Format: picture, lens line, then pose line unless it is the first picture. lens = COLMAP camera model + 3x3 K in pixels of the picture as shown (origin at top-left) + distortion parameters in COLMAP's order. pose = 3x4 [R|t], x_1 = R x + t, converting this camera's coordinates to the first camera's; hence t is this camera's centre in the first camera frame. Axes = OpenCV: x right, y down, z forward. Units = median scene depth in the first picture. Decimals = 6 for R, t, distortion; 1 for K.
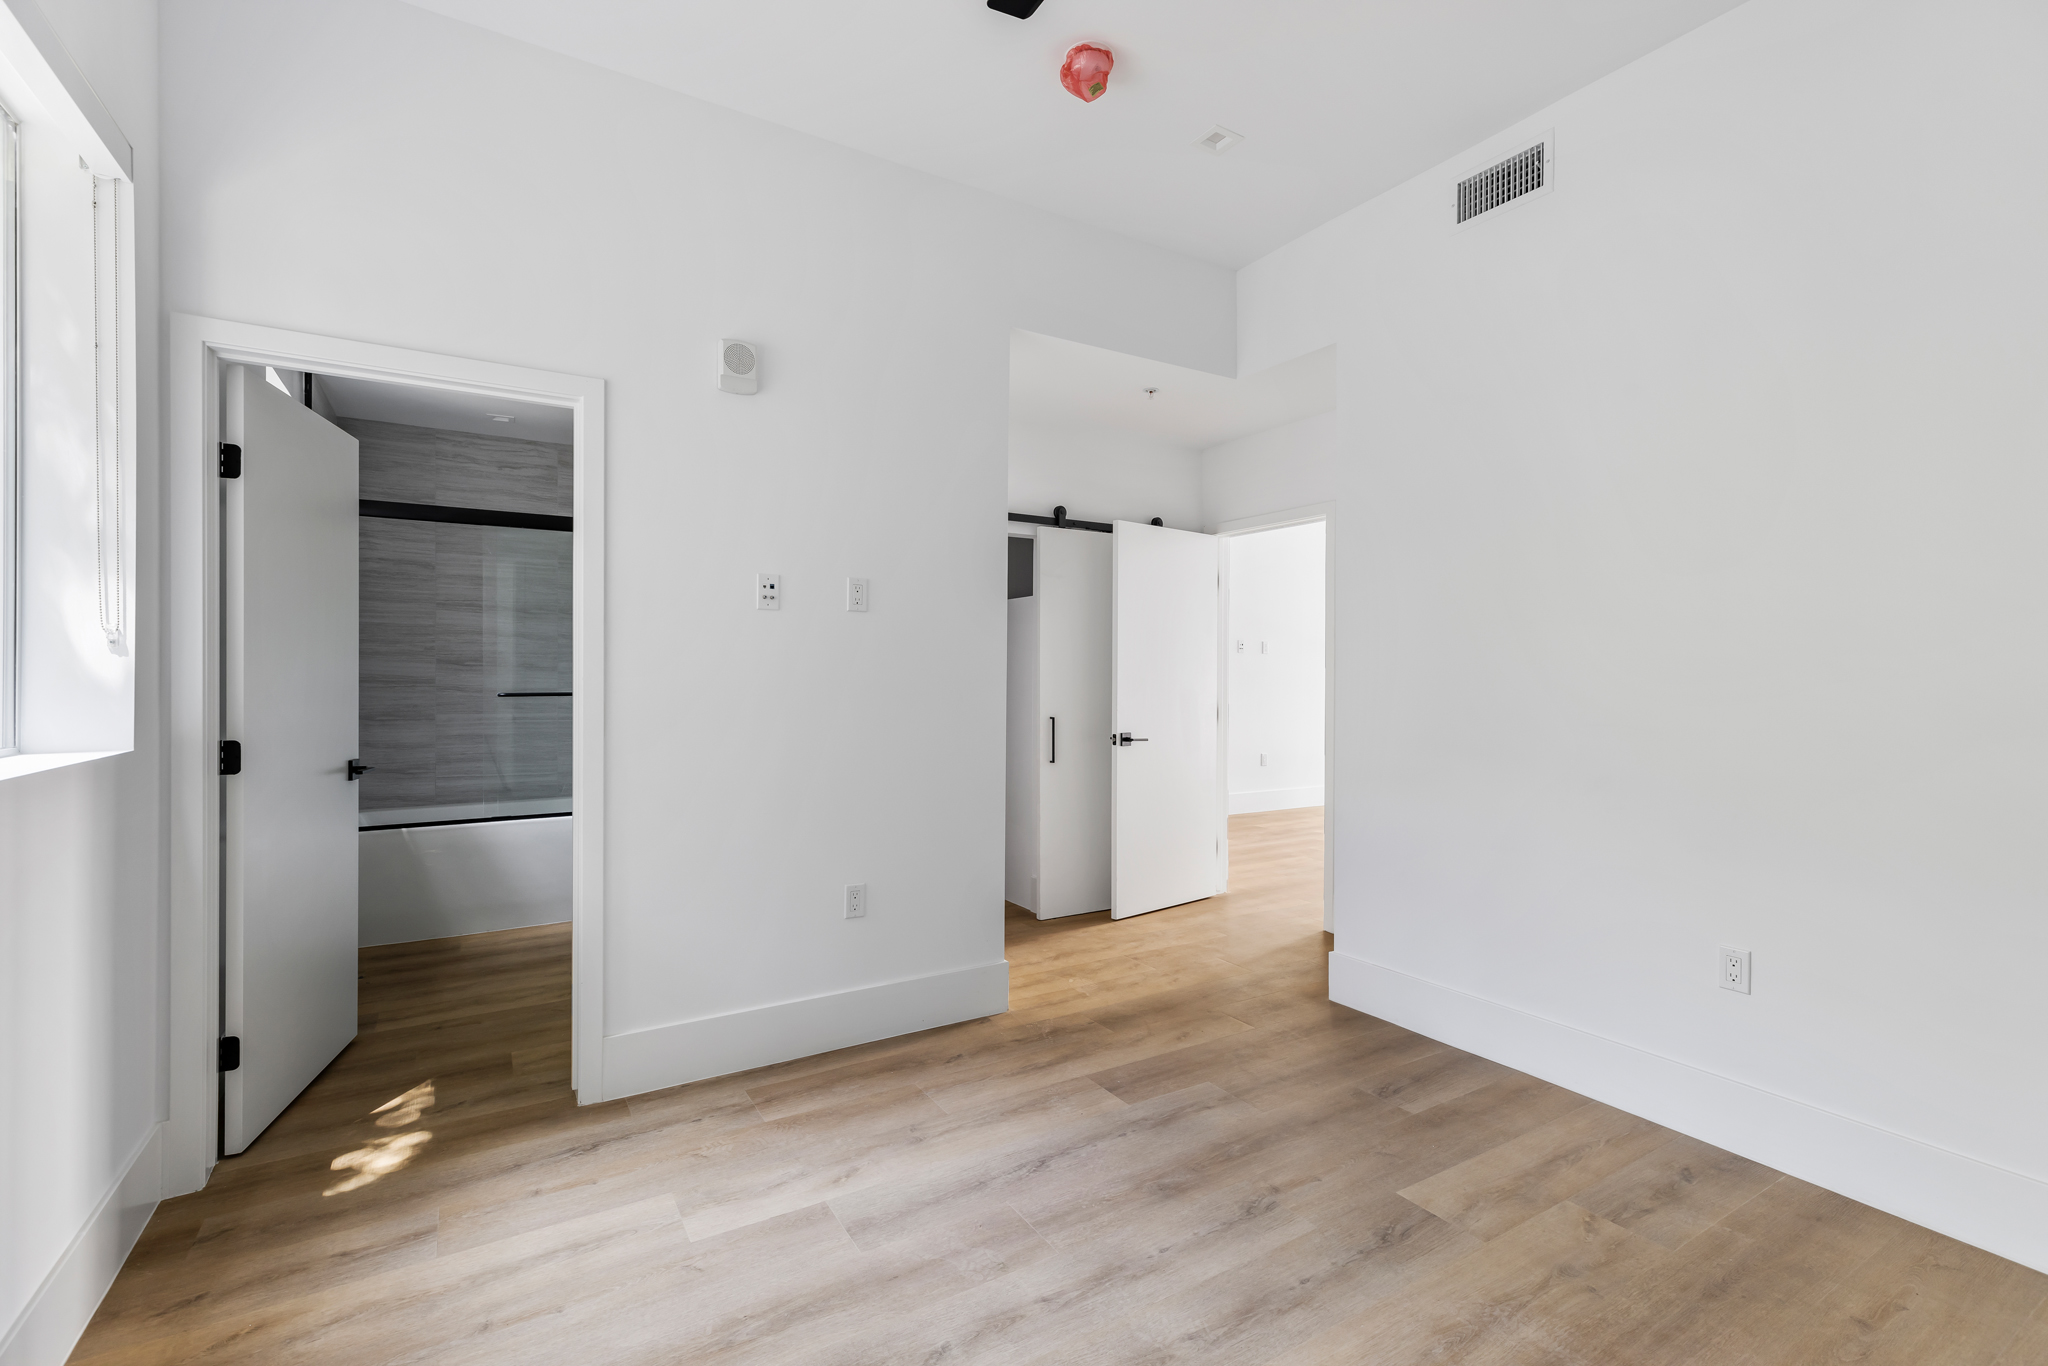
lens RADIAL K [[919.4, 0, 1024.8], [0, 919.4, 680.5], [0, 0, 1]] dist [-0.000755, -0.000210]
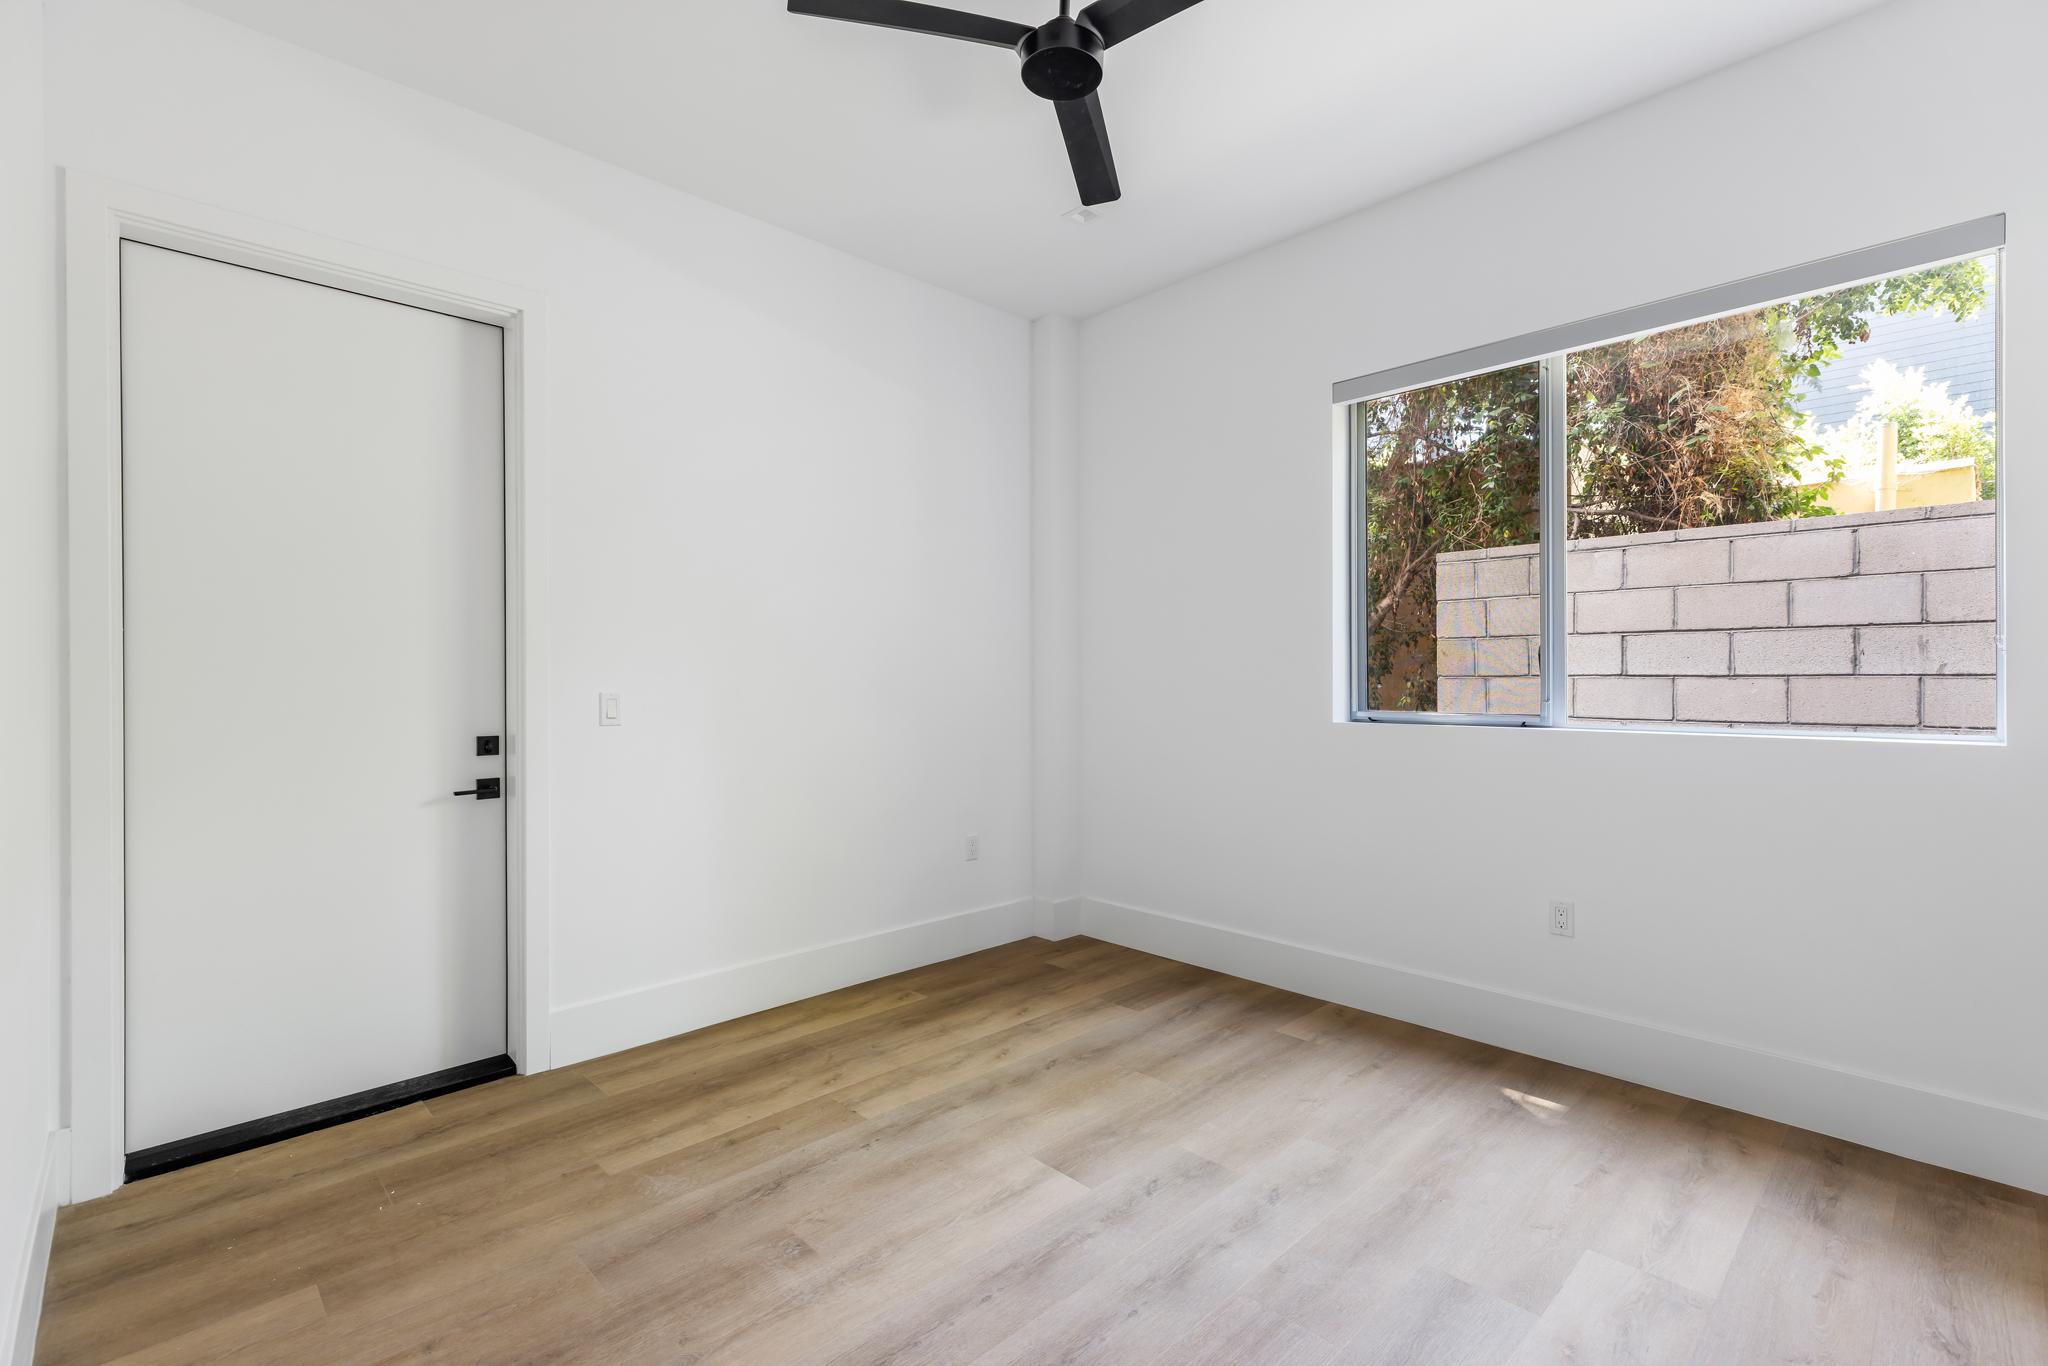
lens RADIAL K [[919.4, 0, 1023.2], [0, 919.4, 681.5], [0, 0, 1]] dist [-0.000755, -0.000210]
pose [[-0.977182, 0.002929, -0.212383, 0.462427], [0.001642, 0.999979, 0.006236, -0.010690], [0.212397, 0.005745, -0.977167, 1.919367]]
